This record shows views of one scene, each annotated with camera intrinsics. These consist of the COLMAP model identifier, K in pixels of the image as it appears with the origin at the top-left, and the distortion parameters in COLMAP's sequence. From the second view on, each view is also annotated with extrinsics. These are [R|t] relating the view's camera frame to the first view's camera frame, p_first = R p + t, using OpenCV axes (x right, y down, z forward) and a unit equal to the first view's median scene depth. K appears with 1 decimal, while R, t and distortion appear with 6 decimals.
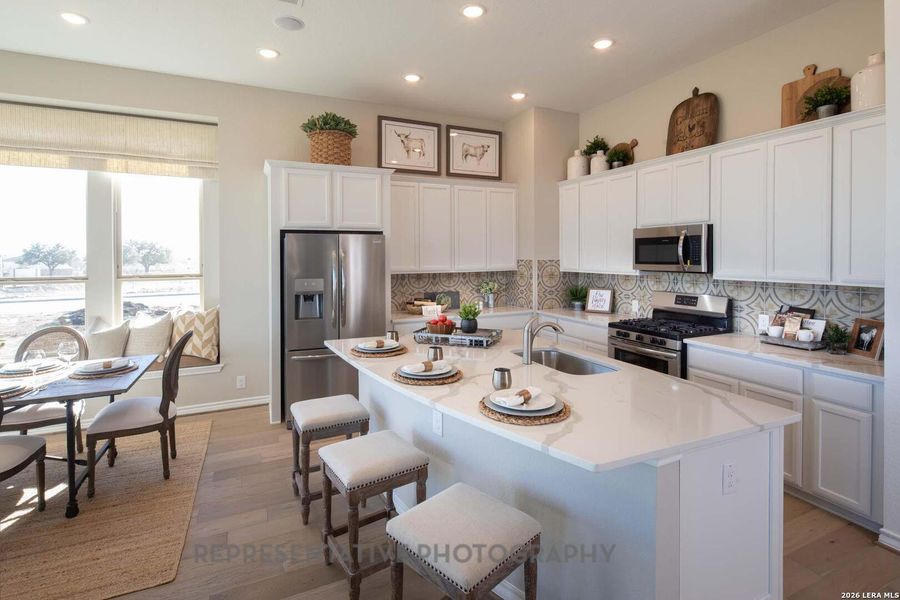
lens RADIAL K [[424.1, 0, 490.4], [0, 424.1, 257.4], [0, 0, 1]] dist [-0.002206, -0.000104]
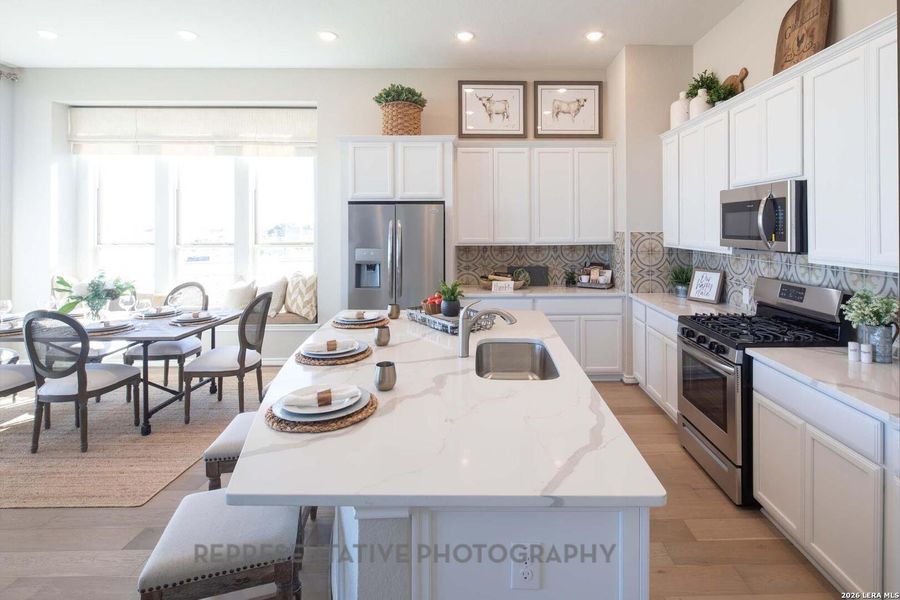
lens RADIAL K [[451.6, 0, 494.6], [0, 451.6, 227.6], [0, 0, 1]] dist [0.001315, 0.000941]
pose [[0.911802, 0.004498, -0.410606, 0.248071], [-0.005017, 0.999987, -0.000185, -0.001035], [0.410600, 0.002229, 0.911813, 0.104176]]
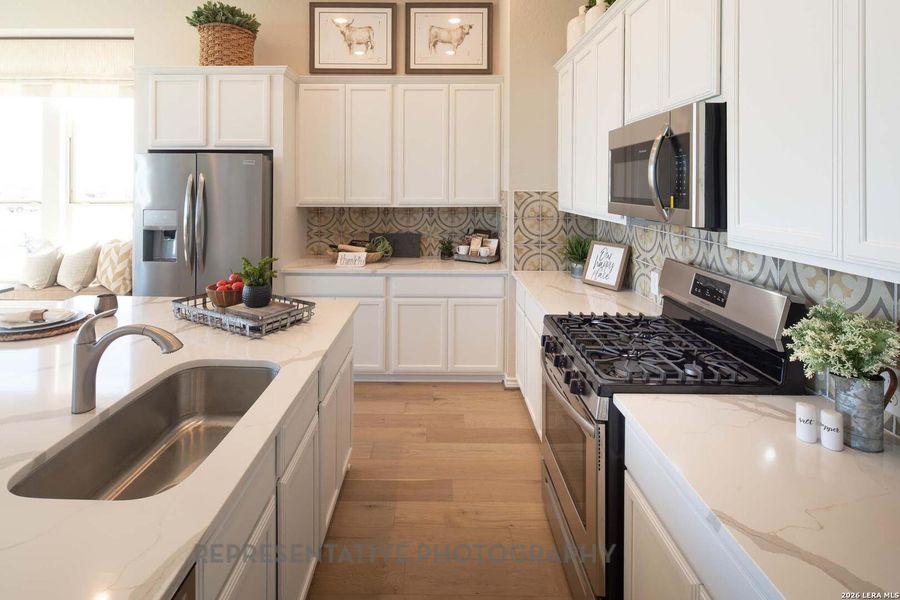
lens RADIAL K [[447.9, 0, 427.9], [0, 447.9, 188.5], [0, 0, 1]] dist [0.002215, -0.000624]
pose [[0.892508, 0.013201, -0.450839, 0.322314], [-0.011800, 0.999913, 0.005918, -0.000658], [0.450878, 0.000038, 0.892586, 0.382279]]
